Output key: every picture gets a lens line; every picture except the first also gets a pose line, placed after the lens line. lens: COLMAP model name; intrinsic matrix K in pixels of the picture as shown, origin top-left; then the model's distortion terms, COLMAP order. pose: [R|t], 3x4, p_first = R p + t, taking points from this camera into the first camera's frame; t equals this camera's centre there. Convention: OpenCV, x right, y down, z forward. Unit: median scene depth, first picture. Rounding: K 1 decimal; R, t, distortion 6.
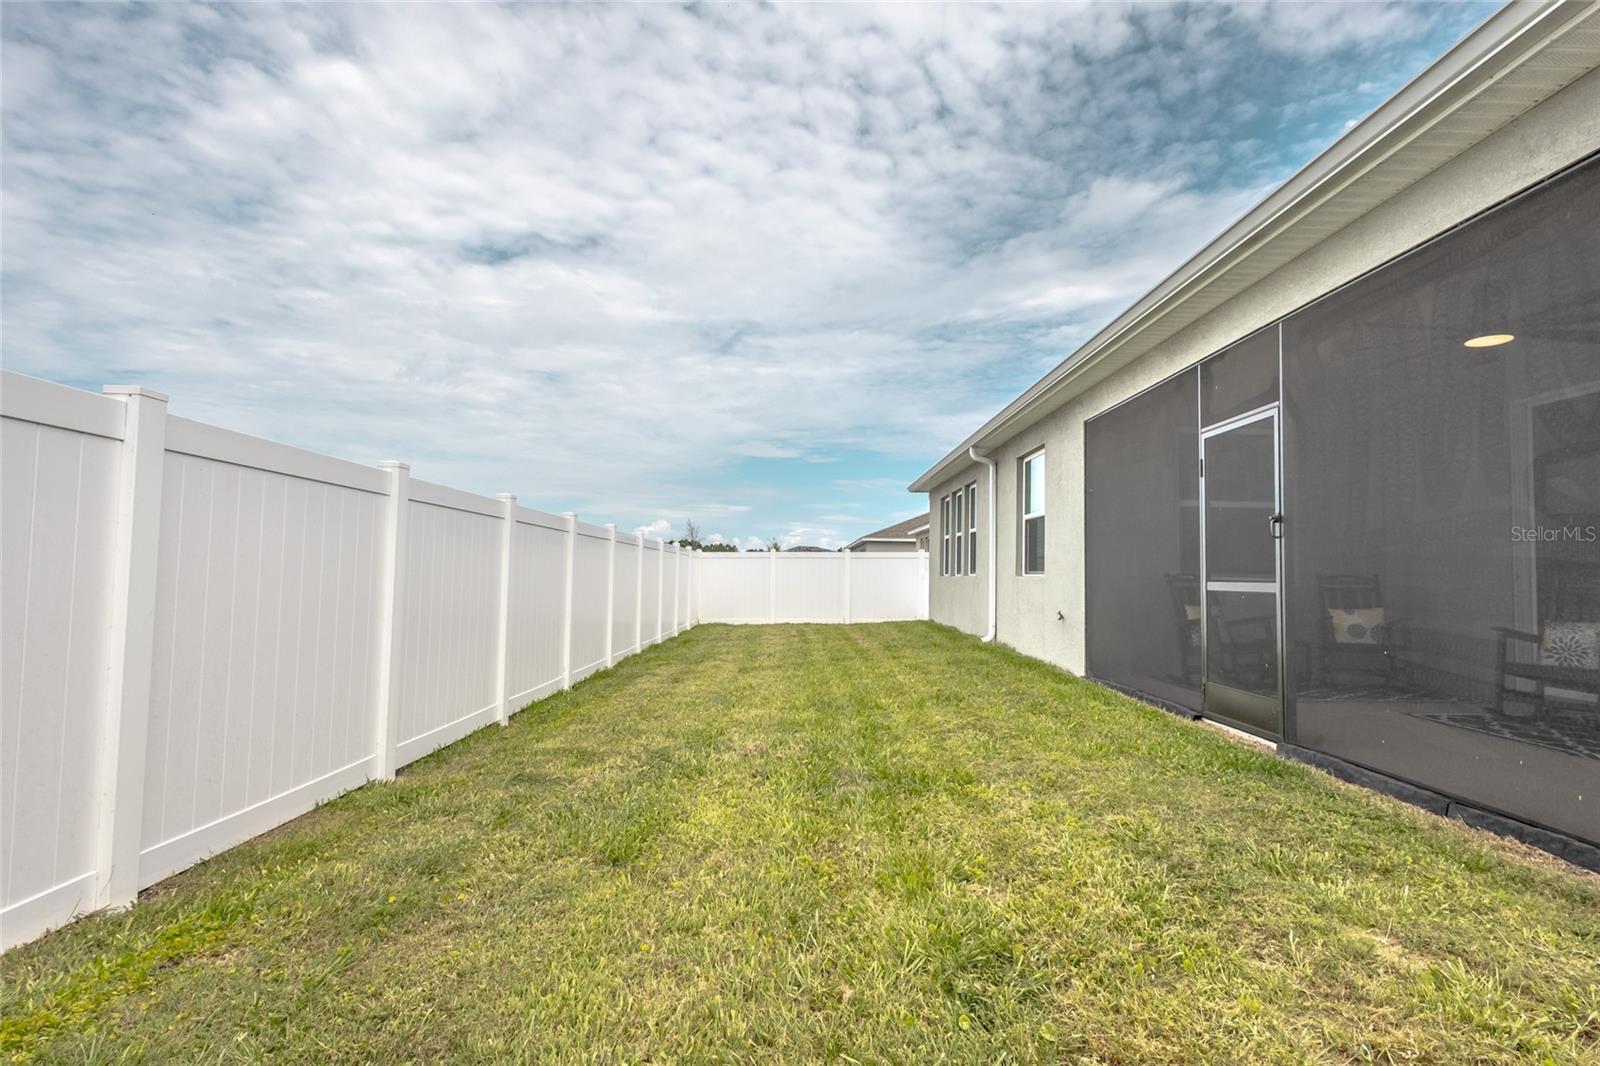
lens RADIAL K [[769.5, 0, 799.2], [0, 769.5, 528.1], [0, 0, 1]] dist [0.002655, 0.000474]
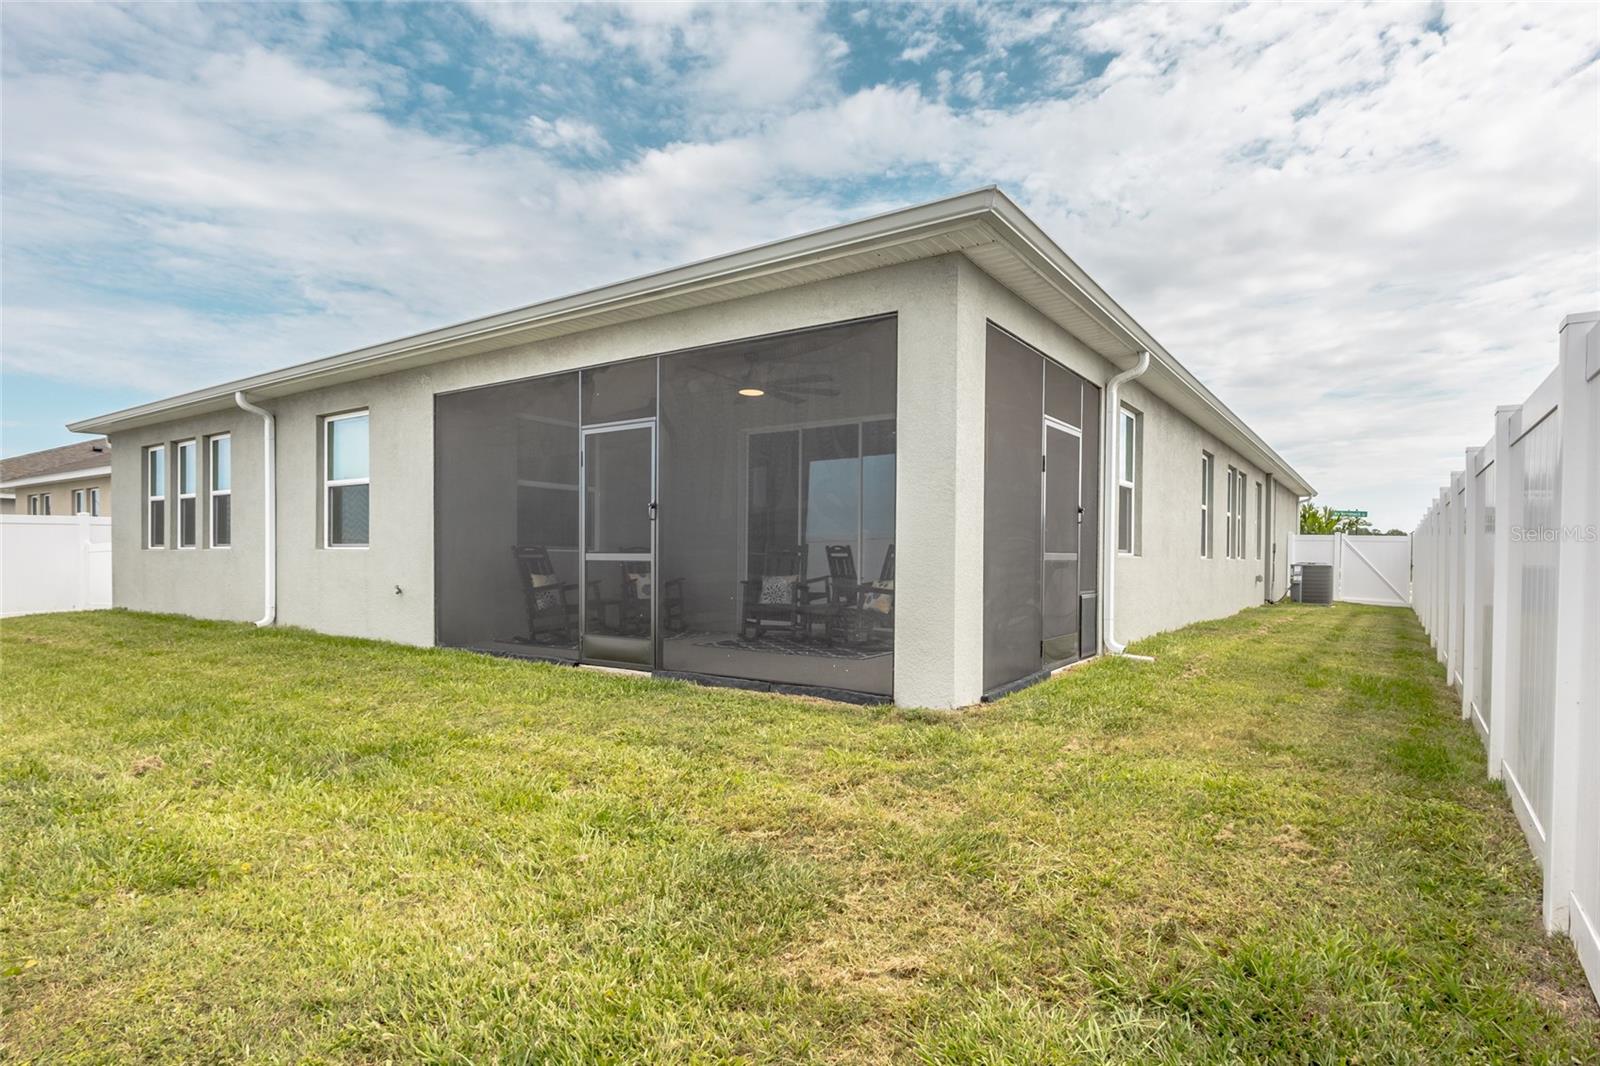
lens RADIAL K [[839.8, 0, 829.7], [0, 839.8, 558.9], [0, 0, 1]] dist [-0.012587, 0.001993]
pose [[0.555725, -0.014198, 0.831245, -0.281854], [-0.048851, 0.997569, 0.049698, -0.004925], [-0.829930, -0.068225, 0.553680, -0.043875]]
